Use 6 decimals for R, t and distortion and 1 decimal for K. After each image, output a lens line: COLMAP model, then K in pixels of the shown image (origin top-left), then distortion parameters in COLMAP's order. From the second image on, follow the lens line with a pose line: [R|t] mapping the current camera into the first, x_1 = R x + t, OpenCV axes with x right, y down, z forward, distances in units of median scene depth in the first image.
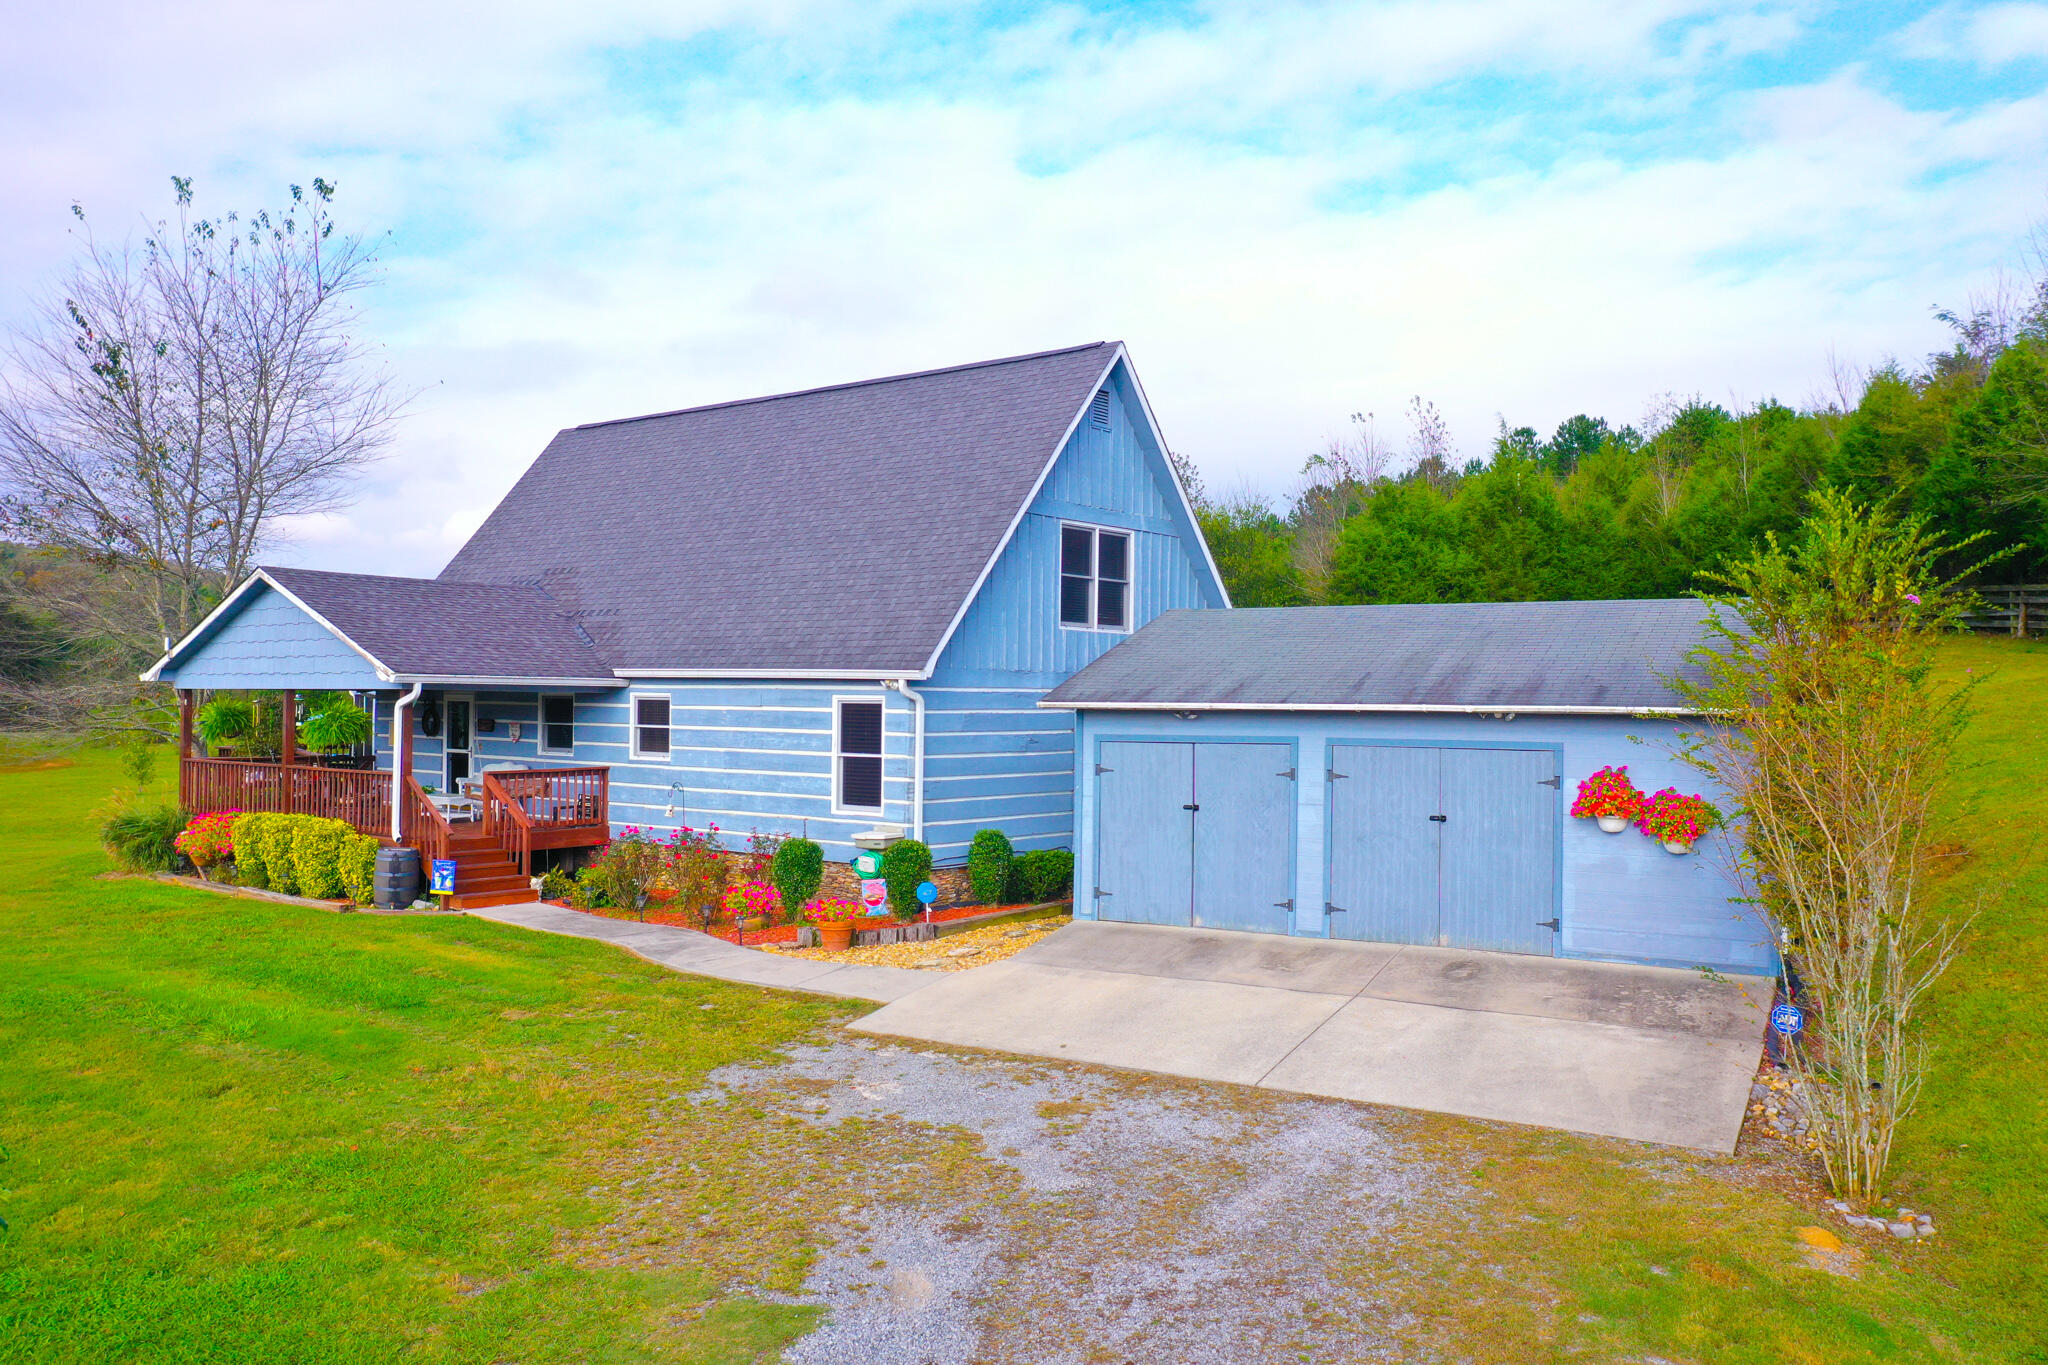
lens RADIAL K [[1611.9, 0, 1024.0], [0, 1611.9, 682.5], [0, 0, 1]] dist [-0.006805, 0.006174]
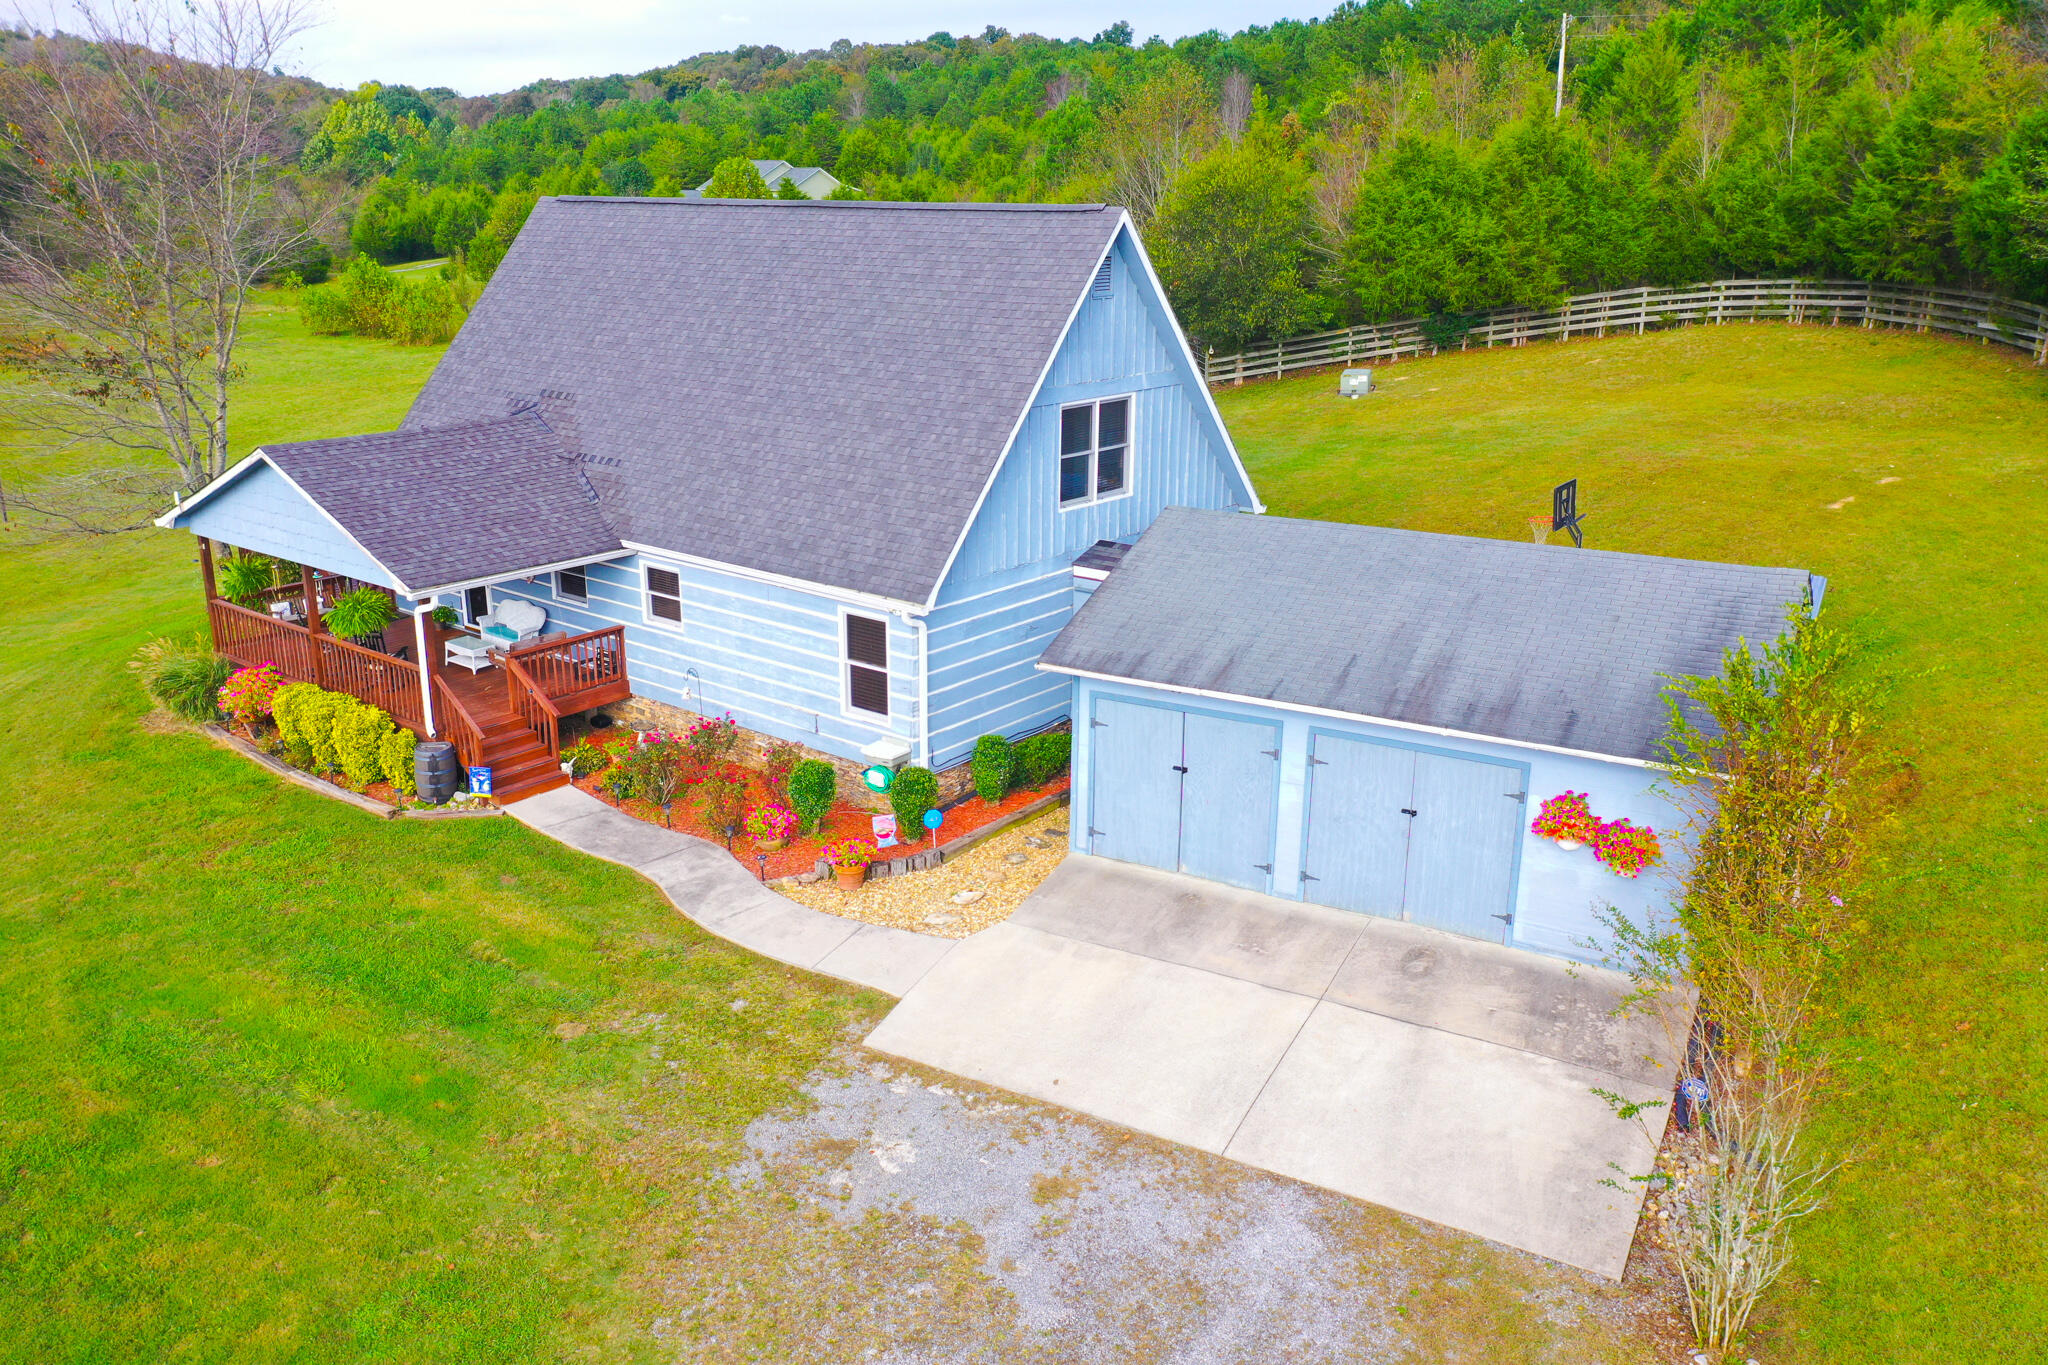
lens RADIAL K [[1611.9, 0, 1024.0], [0, 1611.9, 682.5], [0, 0, 1]] dist [-0.006805, 0.006174]
pose [[0.999978, -0.002662, -0.006092, 0.006480], [0.004403, 0.951716, 0.306948, -0.263627], [0.004980, -0.306968, 0.951707, 0.005742]]
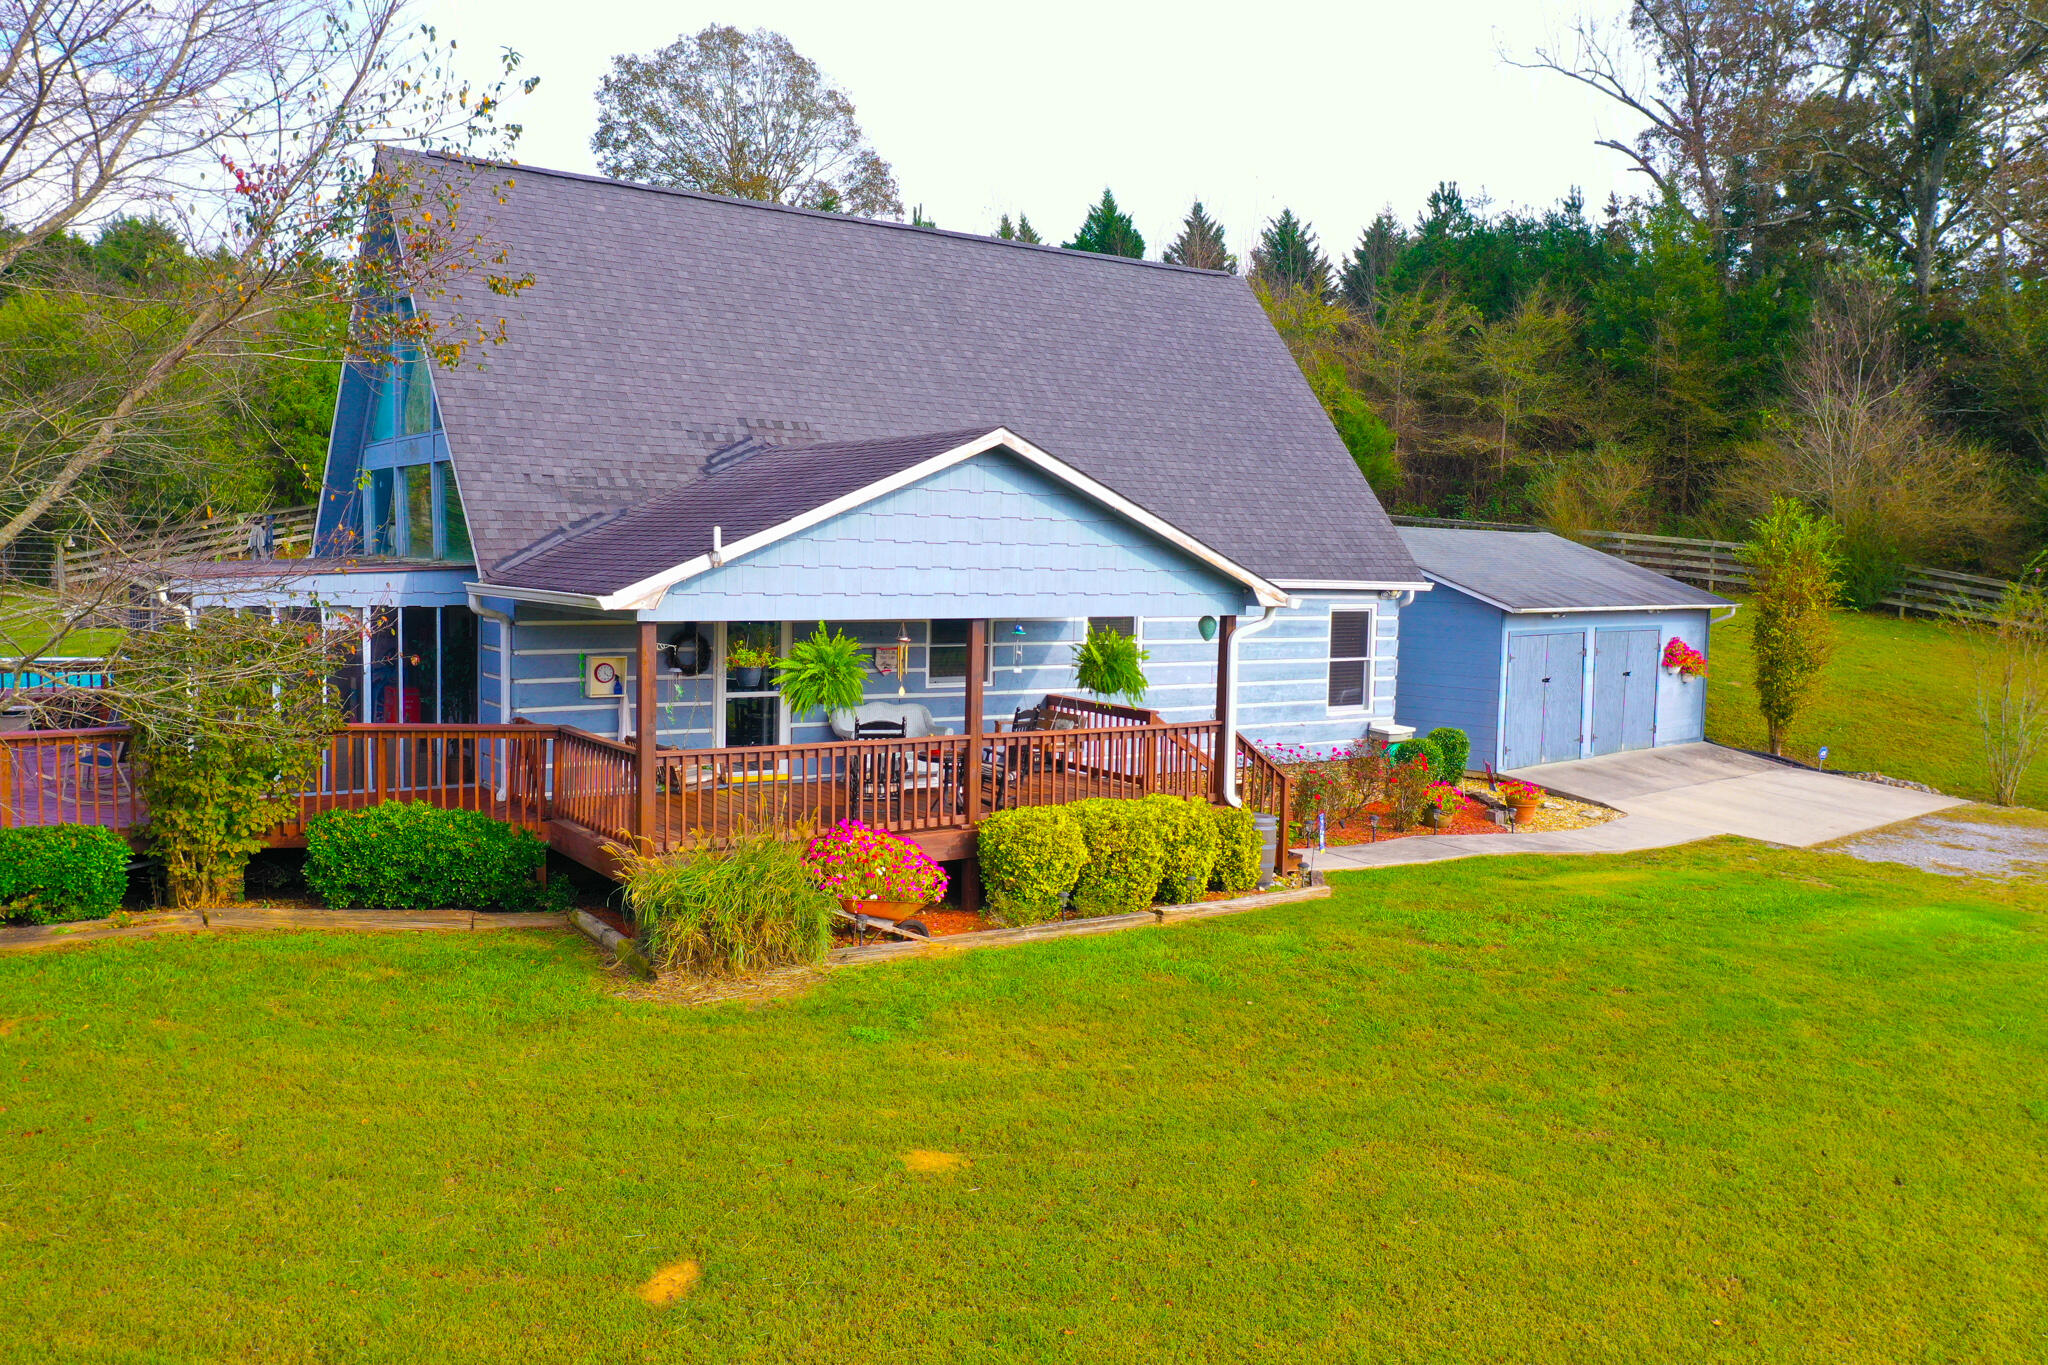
lens RADIAL K [[1611.9, 0, 1024.0], [0, 1611.9, 682.5], [0, 0, 1]] dist [-0.006805, 0.006174]
pose [[0.295428, -0.080840, 0.951939, -1.195787], [-0.029245, 0.995181, 0.093588, -0.034269], [-0.954917, -0.055488, 0.291641, 0.891090]]
